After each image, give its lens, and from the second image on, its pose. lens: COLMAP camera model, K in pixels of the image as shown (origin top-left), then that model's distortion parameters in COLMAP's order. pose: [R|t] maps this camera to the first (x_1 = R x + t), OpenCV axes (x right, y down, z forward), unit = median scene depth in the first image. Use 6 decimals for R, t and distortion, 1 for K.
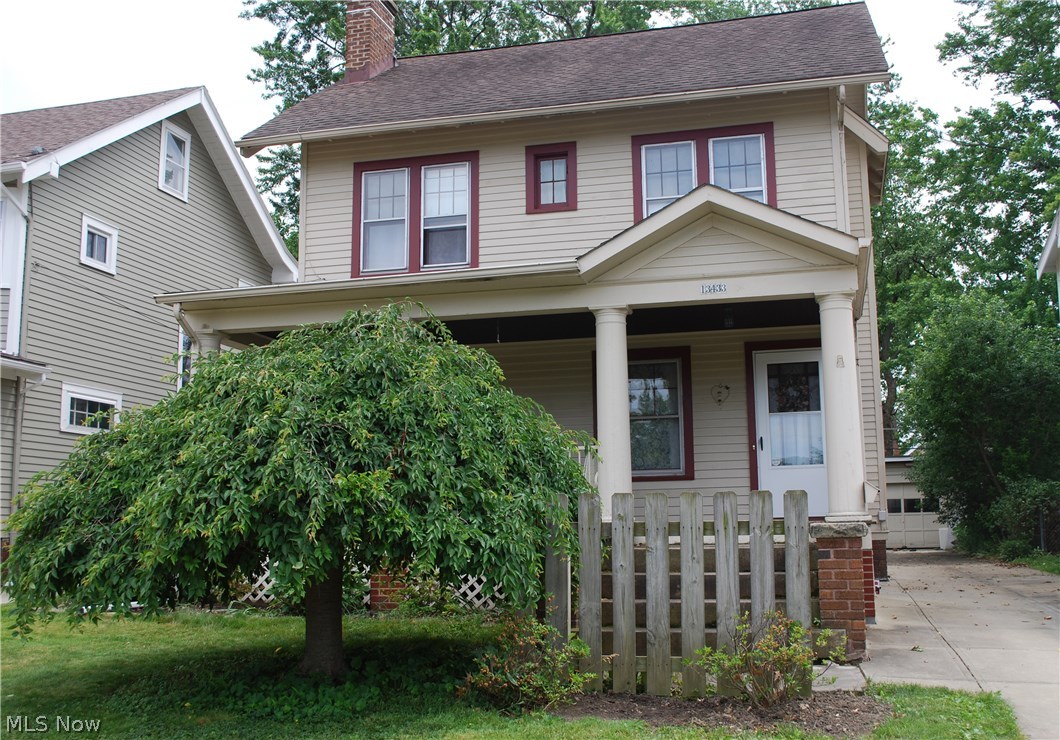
lens RADIAL K [[1085.1, 0, 527.5], [0, 1085.1, 371.6], [0, 0, 1]] dist [-0.057680, 0.000000]
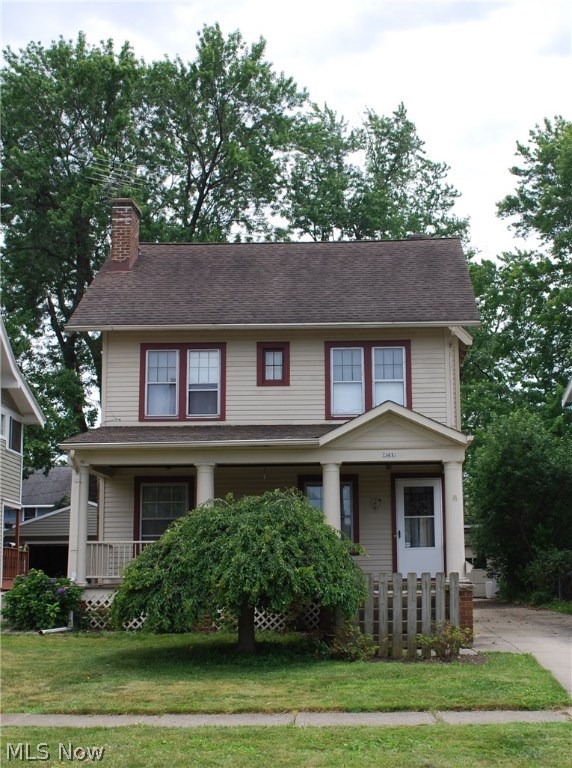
lens RADIAL K [[1176.2, 0, 287.3], [0, 1176.2, 383.1], [0, 0, 1]] dist [-0.093838, 0.000000]
pose [[0.978333, 0.036895, 0.203723, -0.304568], [-0.032962, 0.999200, -0.022668, -0.110424], [-0.204396, 0.015462, 0.978766, -0.685818]]
